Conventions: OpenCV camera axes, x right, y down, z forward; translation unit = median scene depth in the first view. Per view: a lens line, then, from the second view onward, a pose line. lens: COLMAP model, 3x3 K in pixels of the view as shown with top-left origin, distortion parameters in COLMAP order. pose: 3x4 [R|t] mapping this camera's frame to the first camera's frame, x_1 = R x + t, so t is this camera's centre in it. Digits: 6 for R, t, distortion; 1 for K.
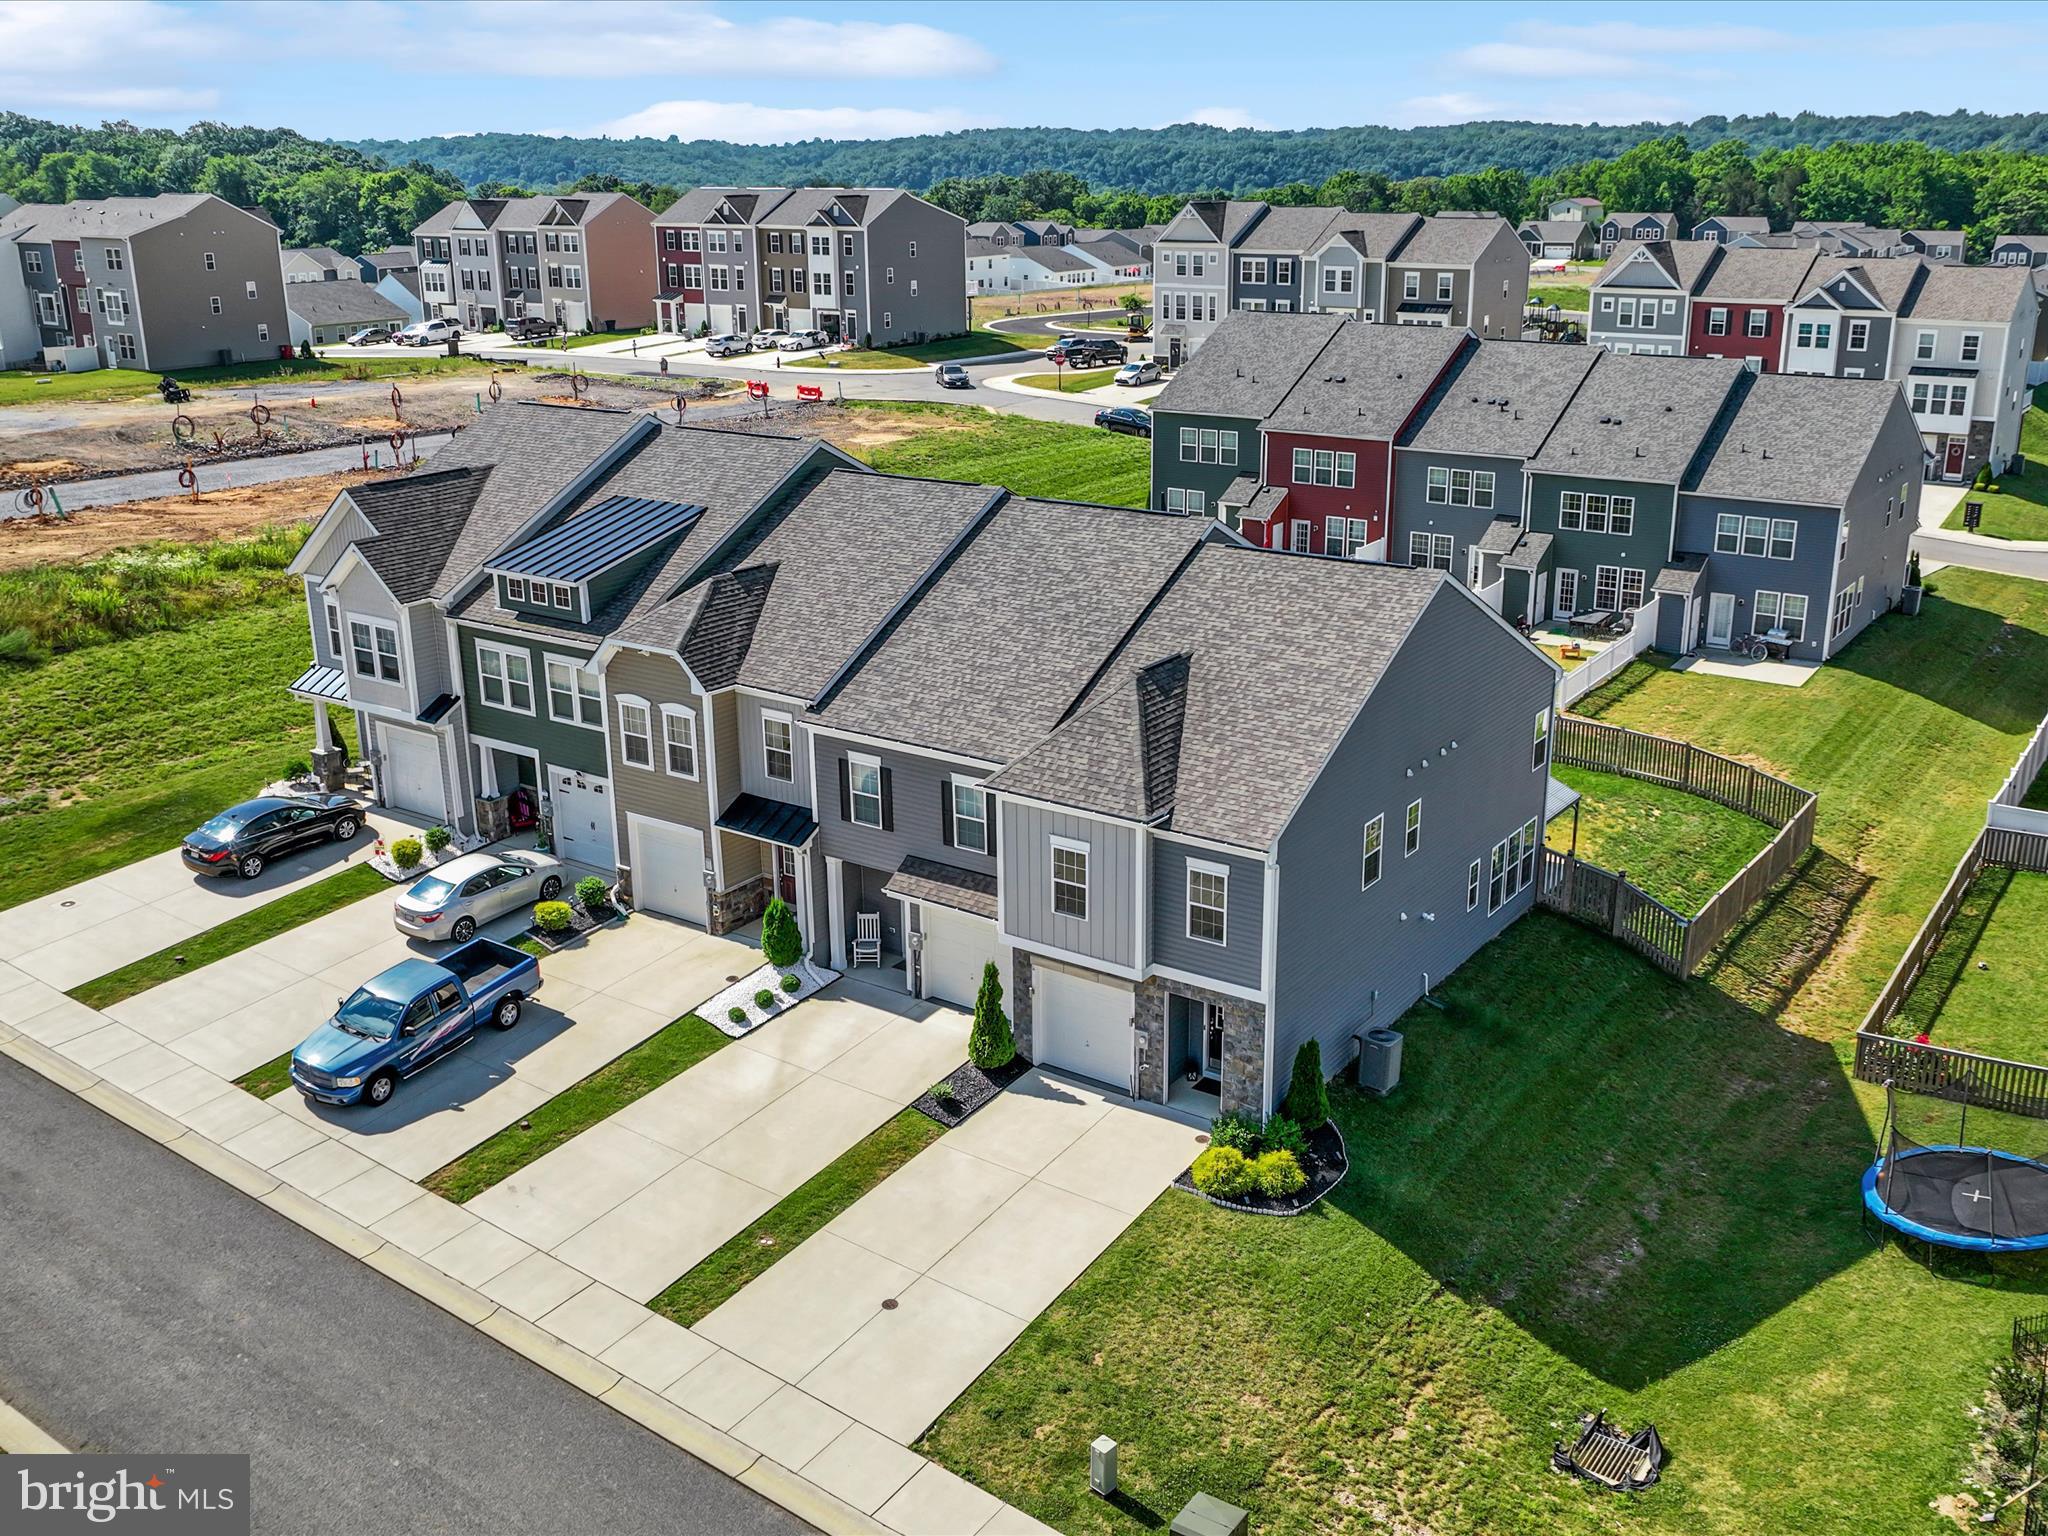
lens RADIAL K [[1934.4, 0, 1036.2], [0, 1934.4, 765.9], [0, 0, 1]] dist [0.015350, -0.012504]
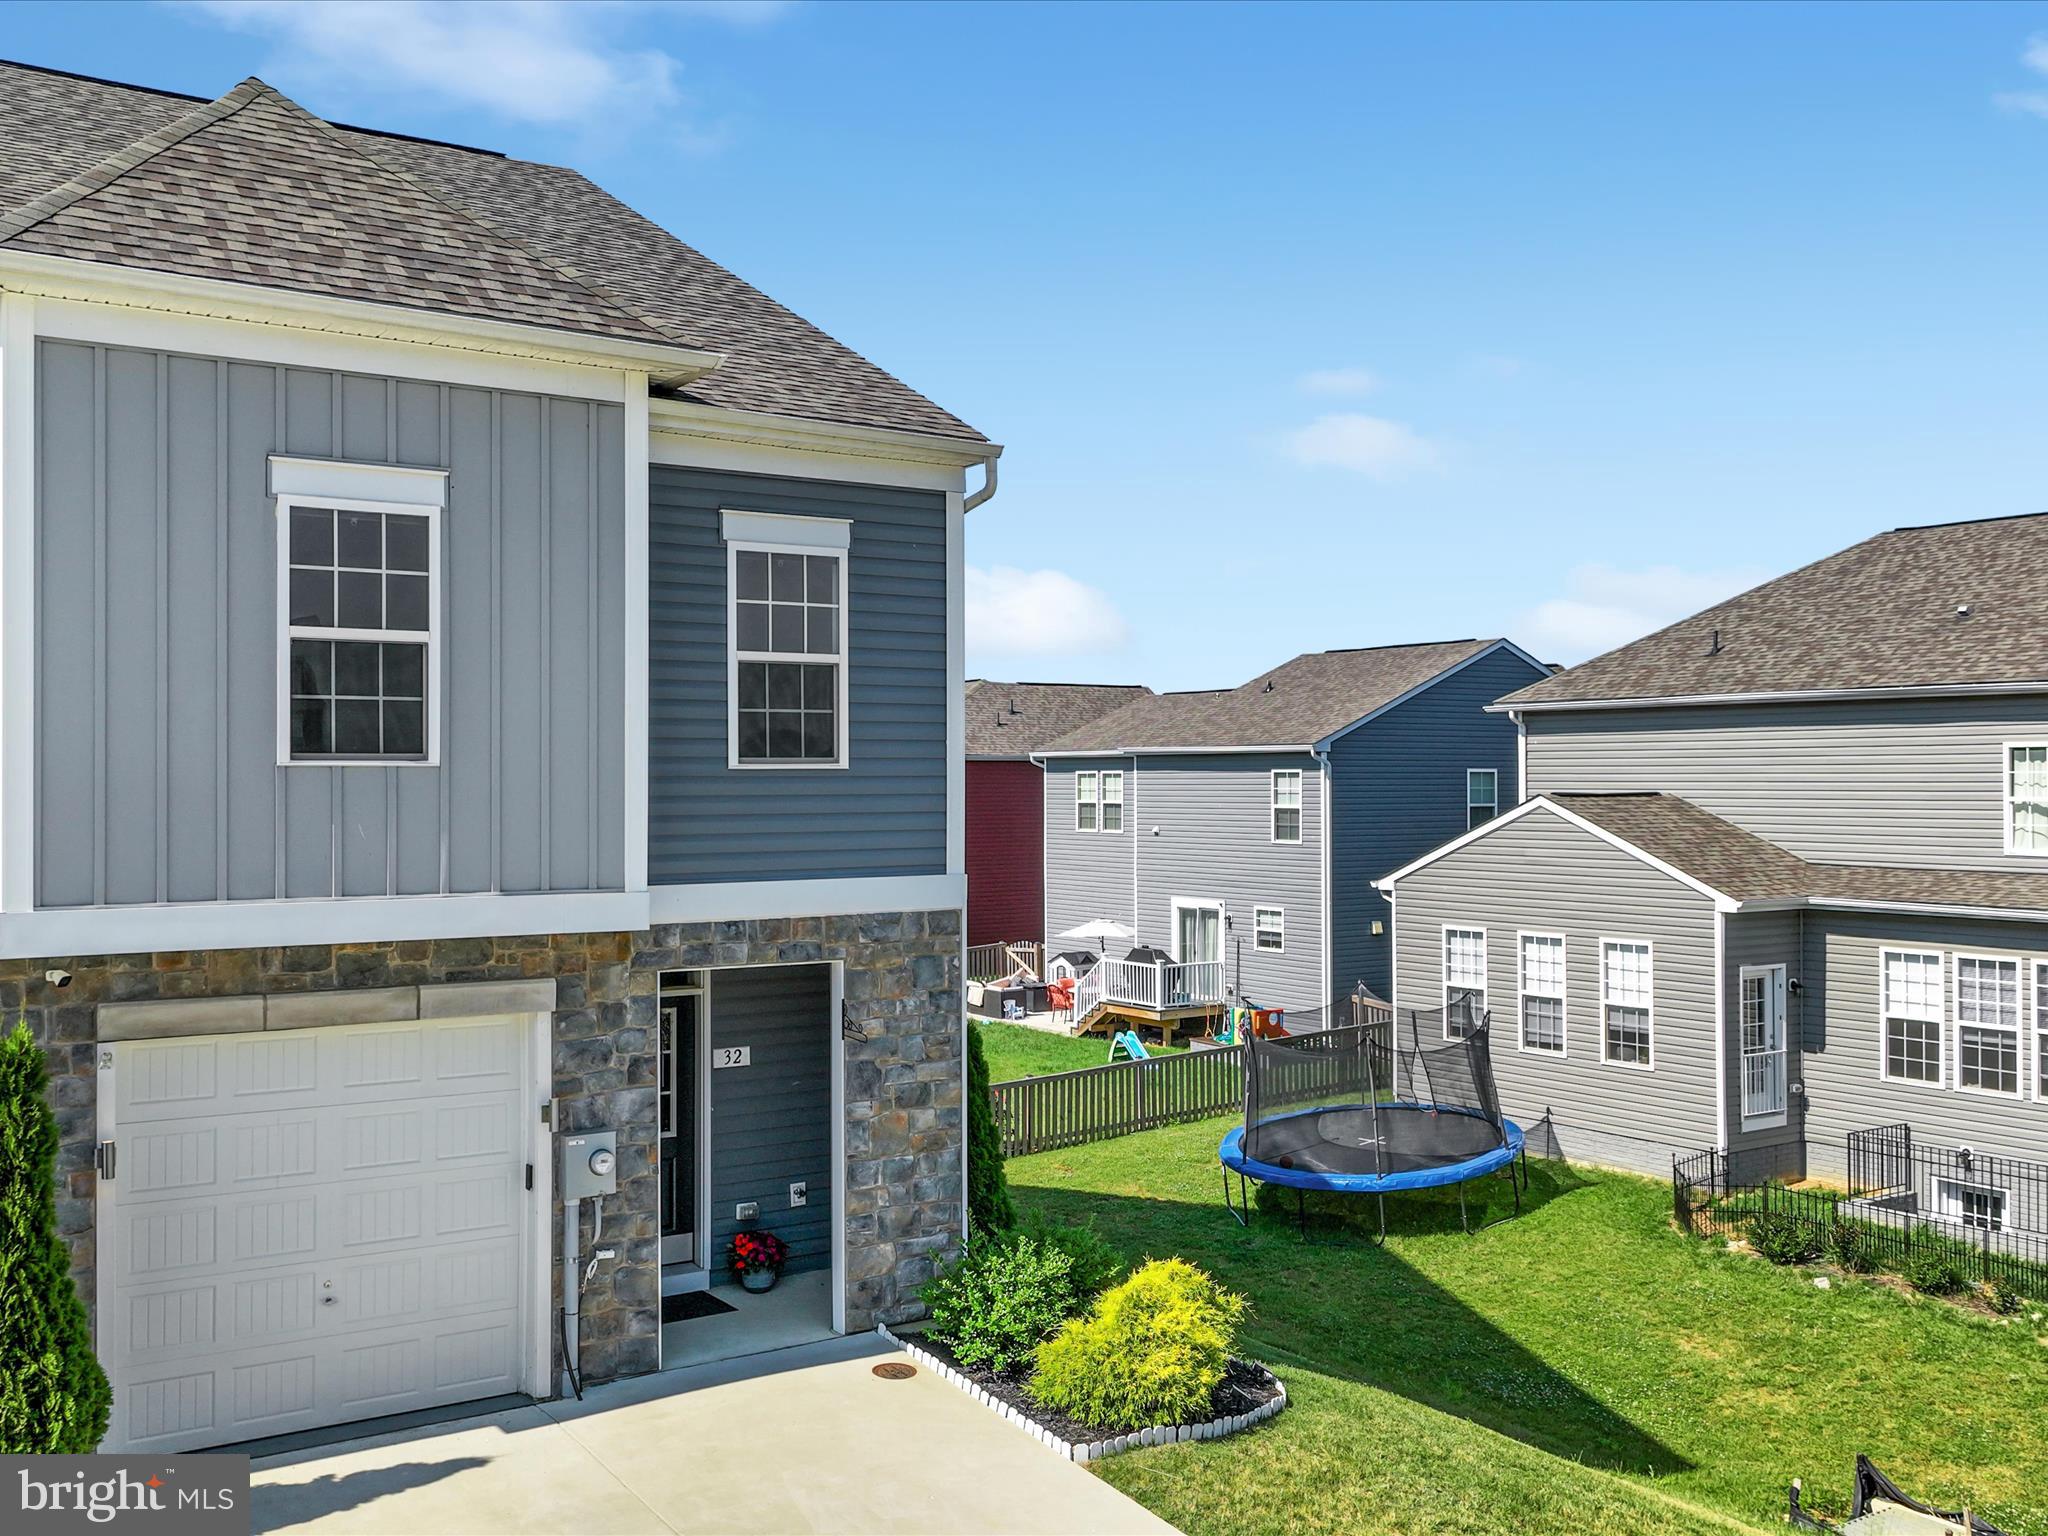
lens RADIAL K [[1934.4, 0, 1036.2], [0, 1934.4, 765.9], [0, 0, 1]] dist [0.015350, -0.012504]
pose [[0.351477, 0.012798, 0.936109, -0.163125], [0.290571, 0.949035, -0.122074, 0.109741], [-0.889962, 0.314912, 0.329845, 0.644564]]
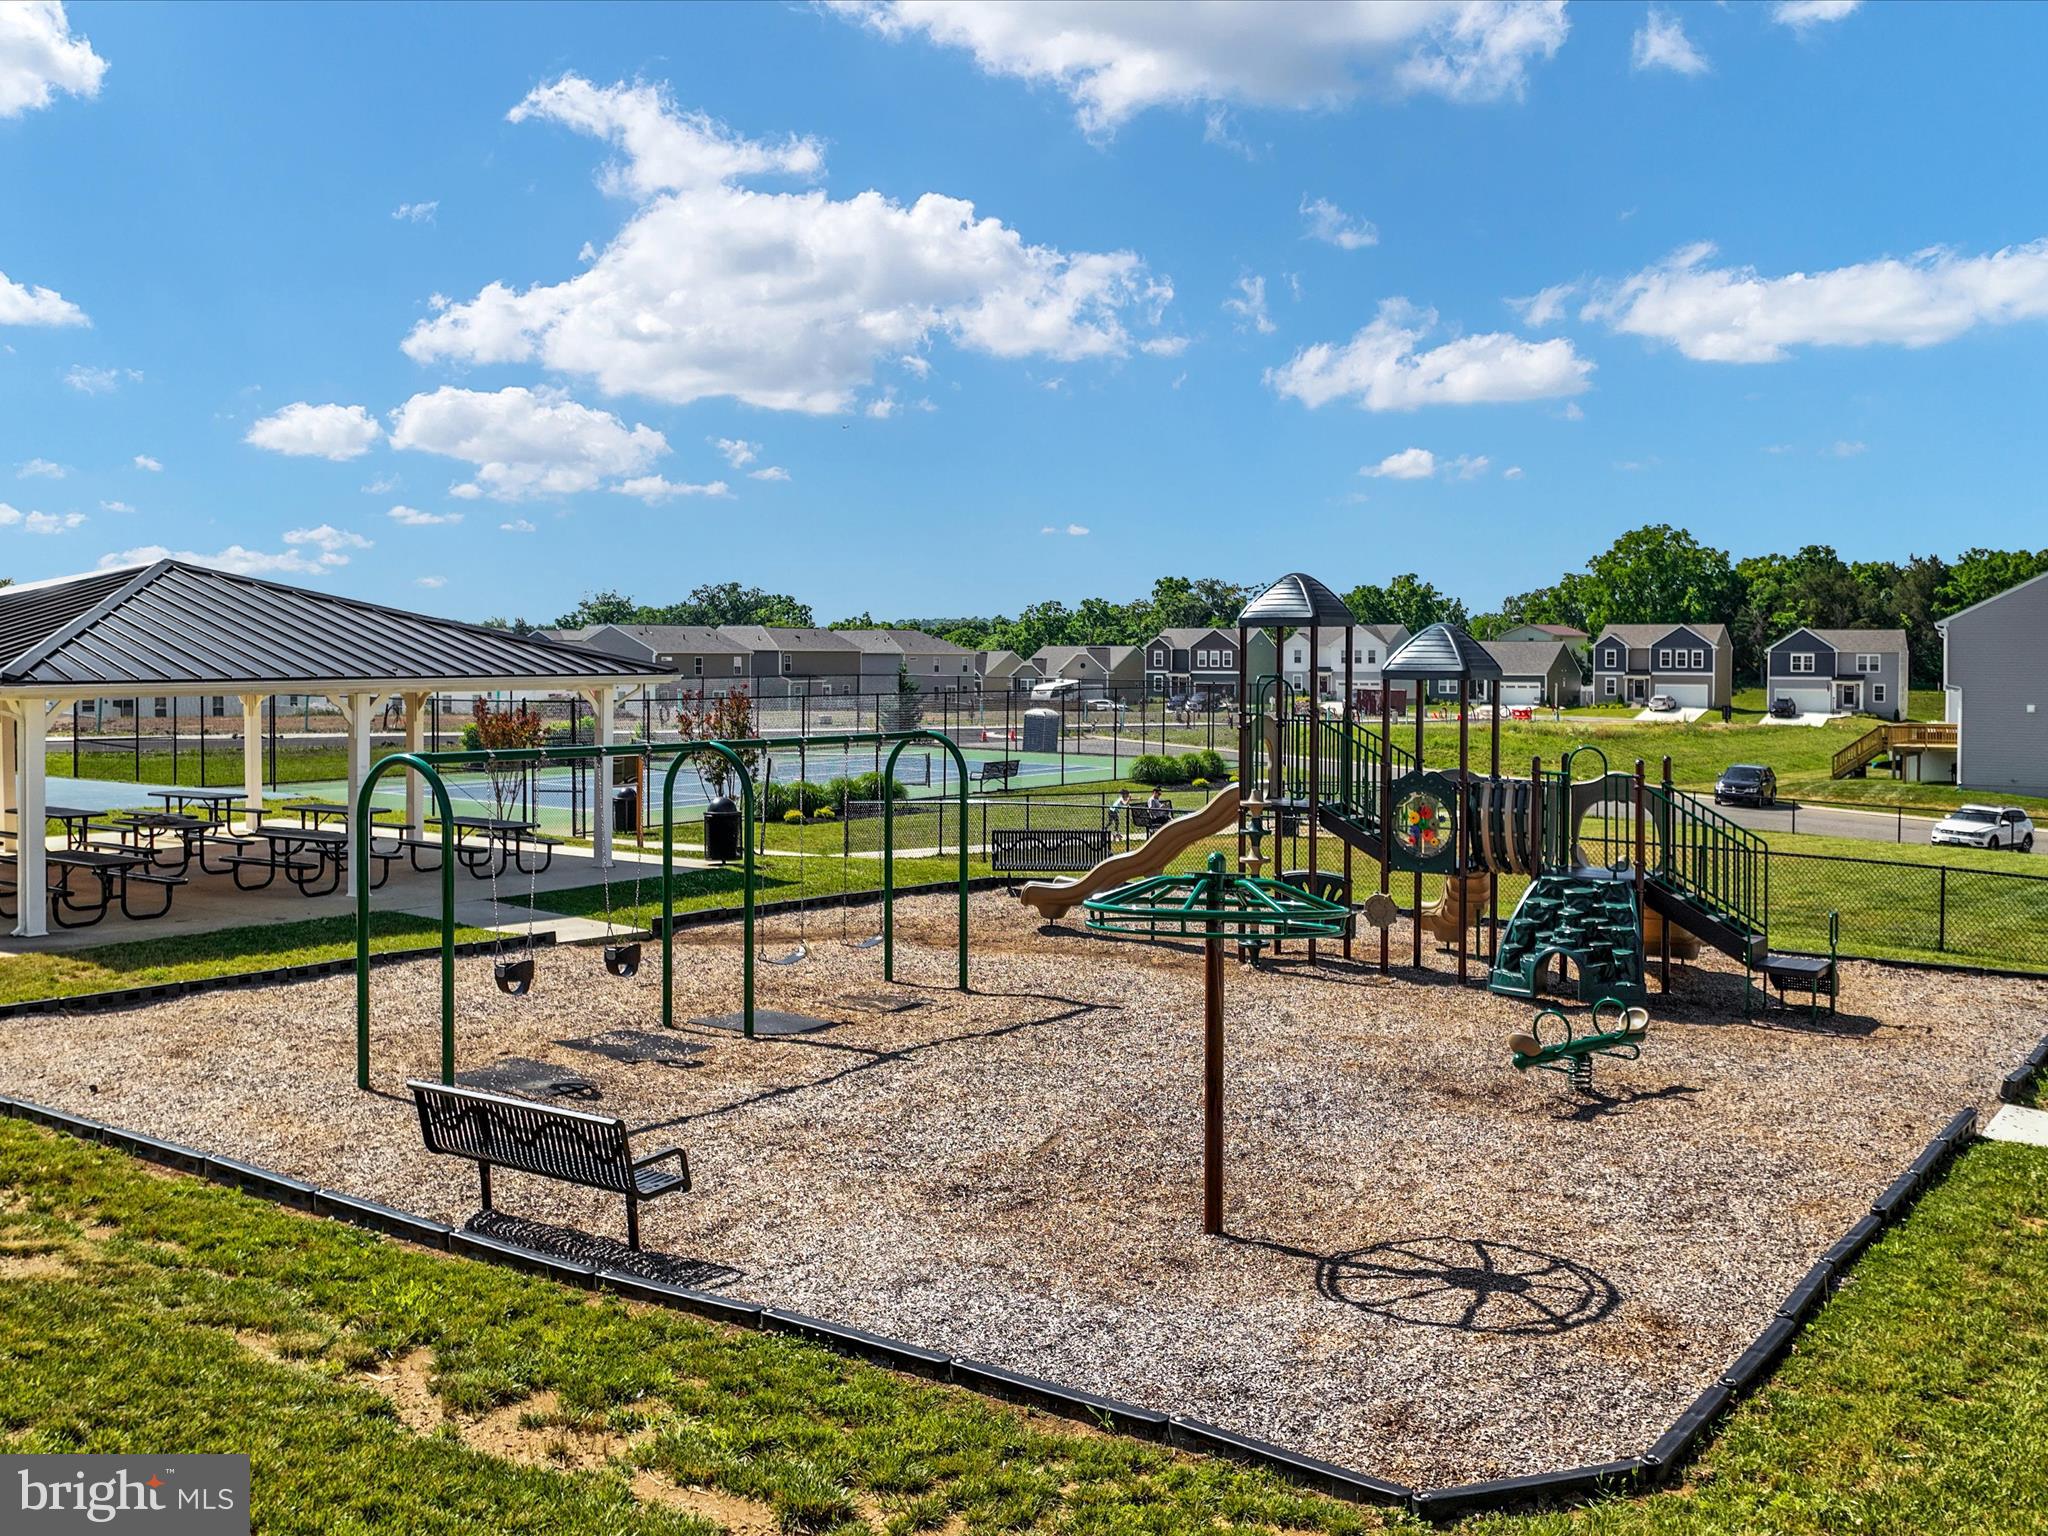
lens RADIAL K [[1934.4, 0, 1036.2], [0, 1934.4, 765.9], [0, 0, 1]] dist [0.015350, -0.012504]
pose [[0.999899, 0.011967, 0.007714, 0.953696], [-0.009681, 0.968714, -0.247993, -0.794572], [-0.010441, 0.247893, 0.968731, 3.500356]]
